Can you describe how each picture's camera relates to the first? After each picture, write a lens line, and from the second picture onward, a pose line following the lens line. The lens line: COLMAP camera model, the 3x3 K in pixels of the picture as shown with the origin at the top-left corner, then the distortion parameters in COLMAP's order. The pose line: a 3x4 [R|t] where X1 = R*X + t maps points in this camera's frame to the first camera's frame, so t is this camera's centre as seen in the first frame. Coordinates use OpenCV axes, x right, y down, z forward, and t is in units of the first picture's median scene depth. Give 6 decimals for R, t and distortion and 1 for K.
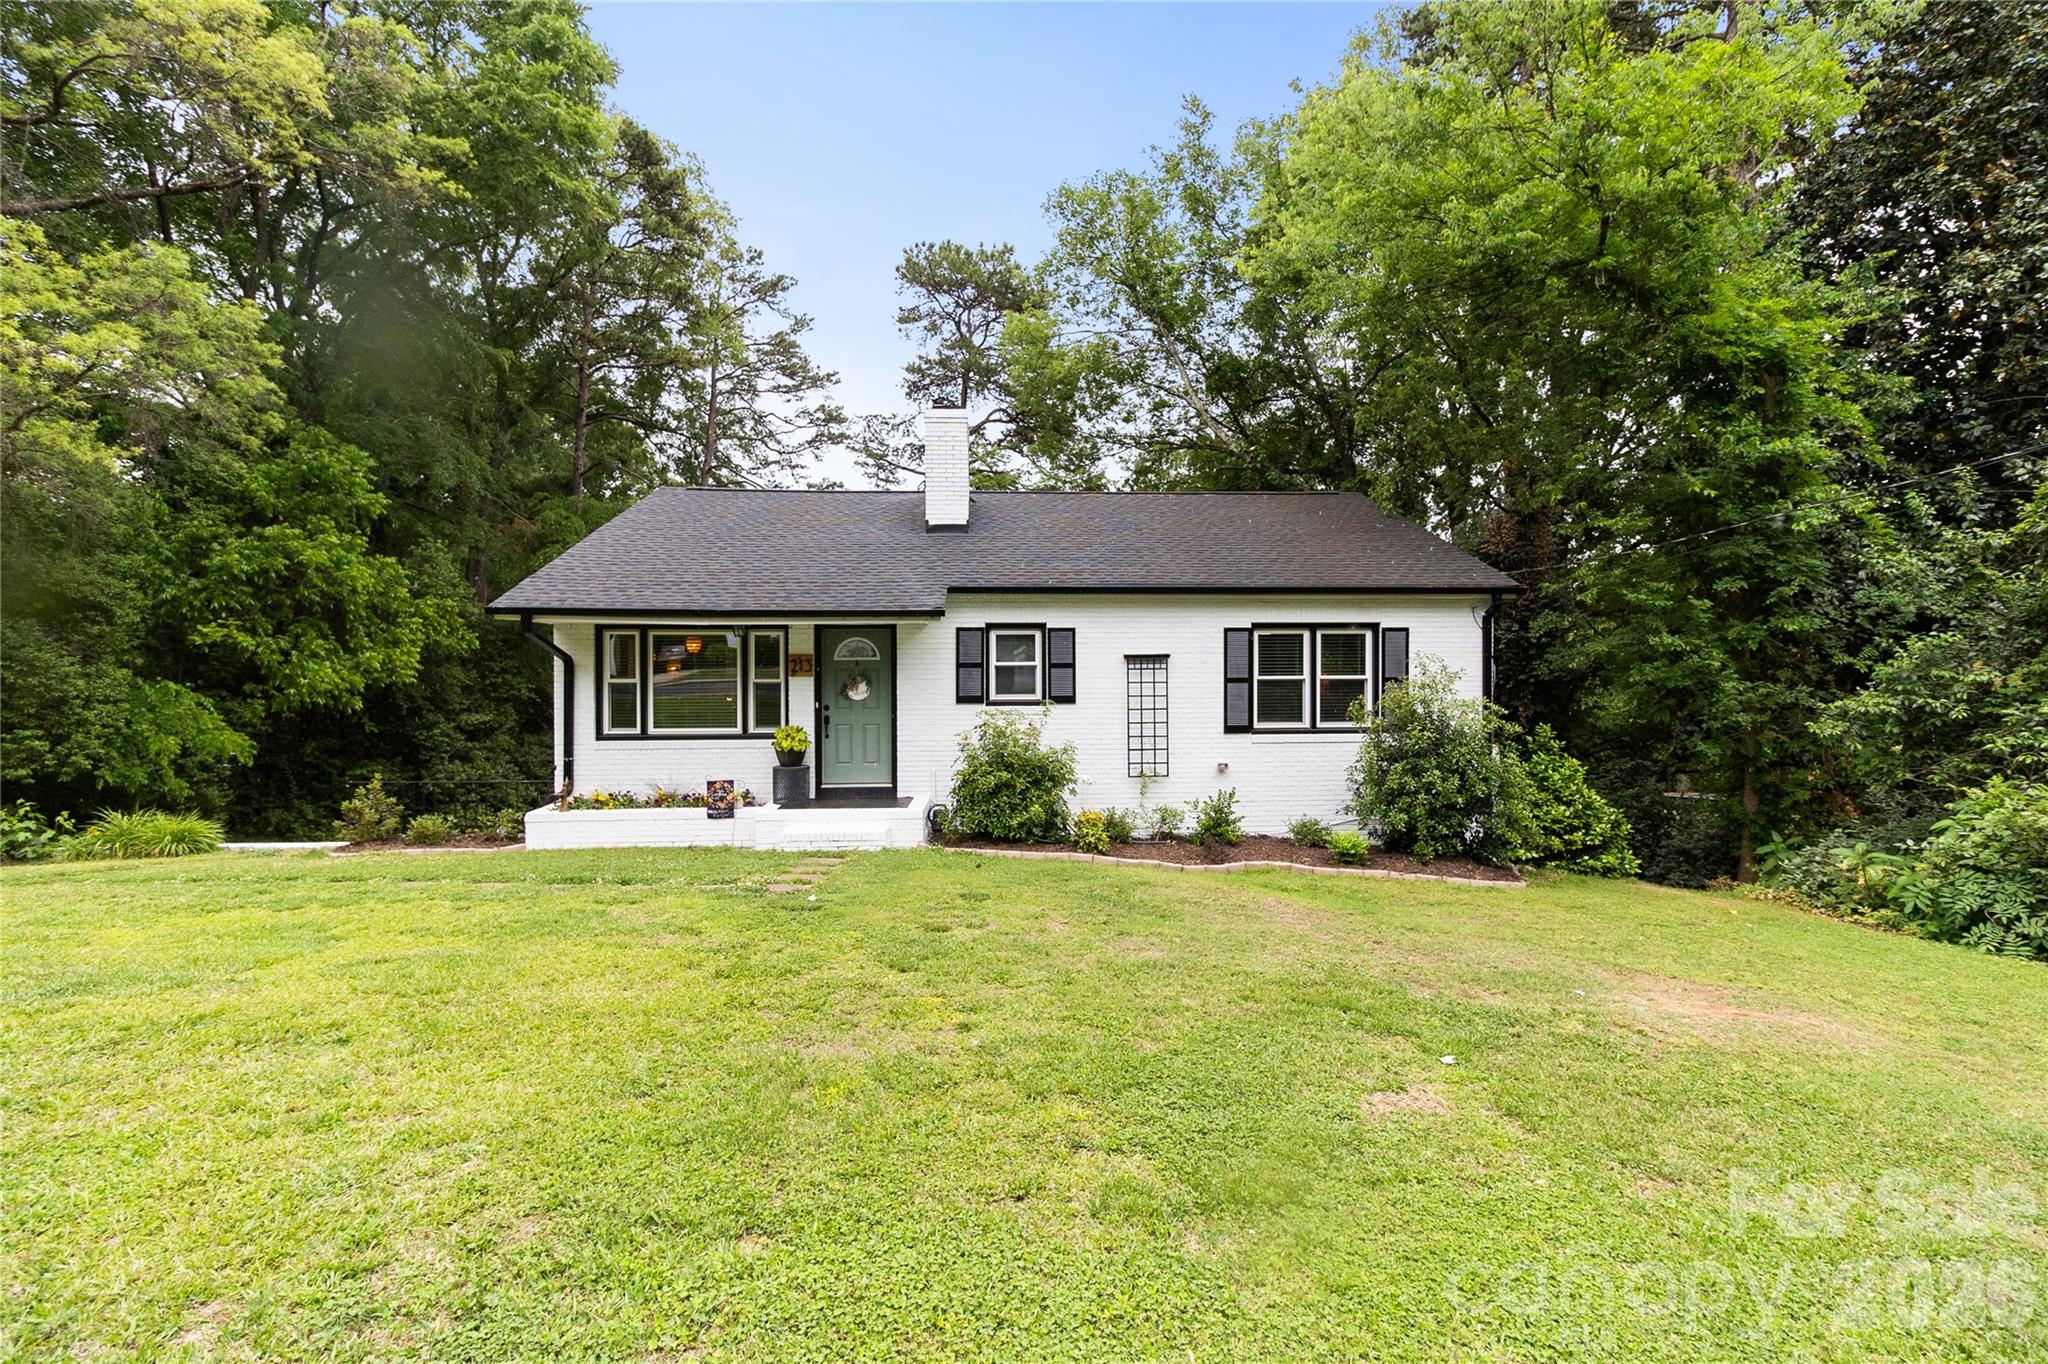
lens RADIAL K [[931.2, 0, 1030.3], [0, 931.2, 660.8], [0, 0, 1]] dist [0.003424, -0.000435]
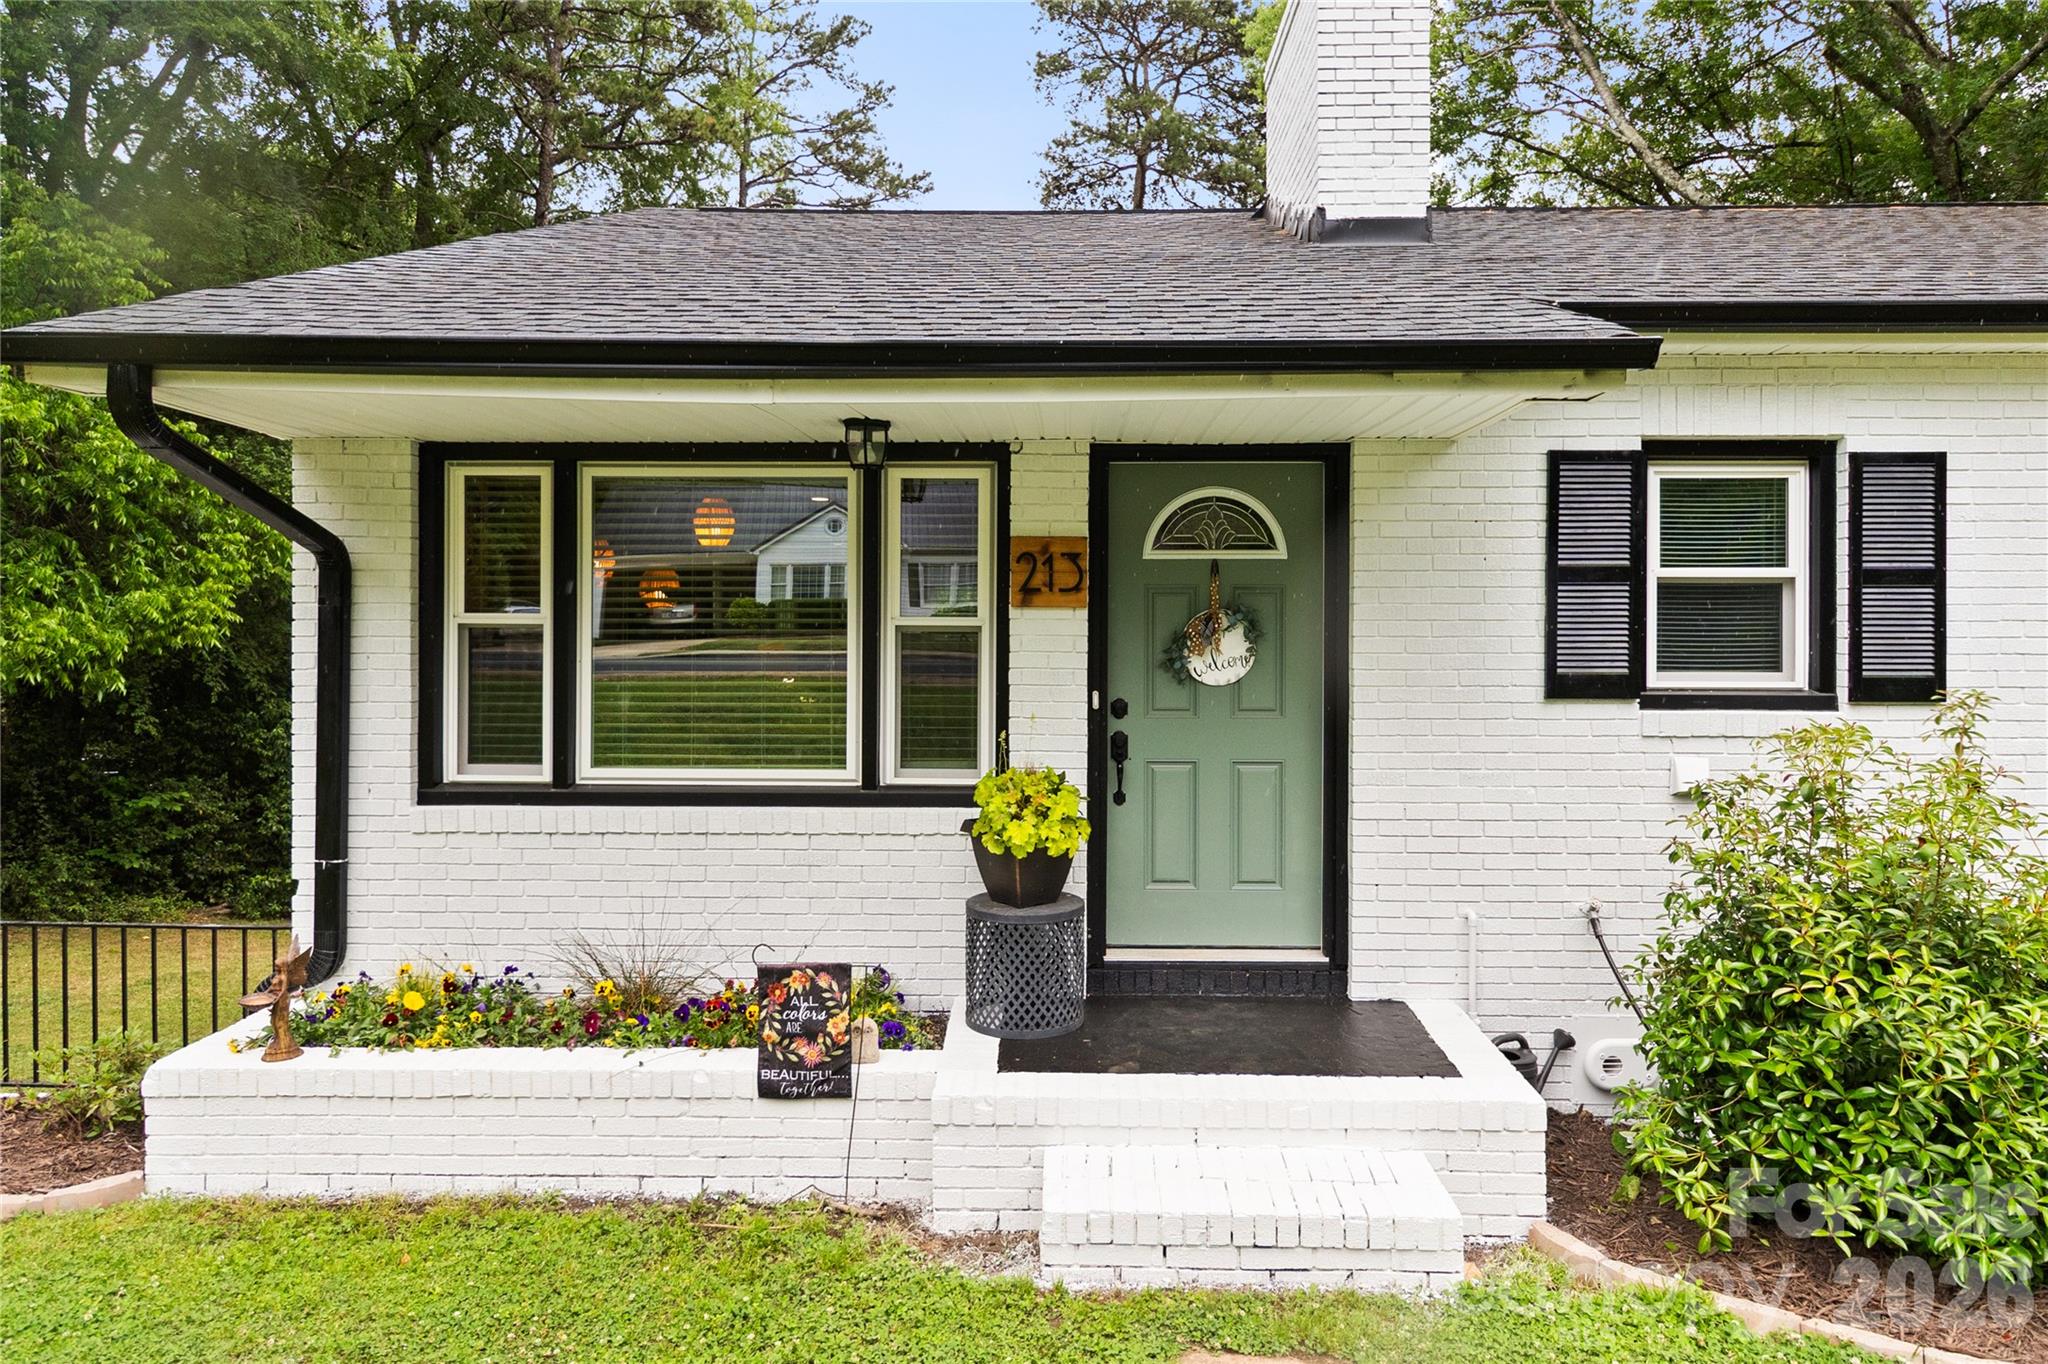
lens RADIAL K [[1216.4, 0, 1055.9], [0, 1216.4, 624.4], [0, 0, 1]] dist [-0.000985, -0.000207]
pose [[0.997768, 0.005402, -0.066561, -0.214387], [-0.005963, 0.999948, -0.008243, 0.025415], [0.066513, 0.008622, 0.997748, 0.585508]]
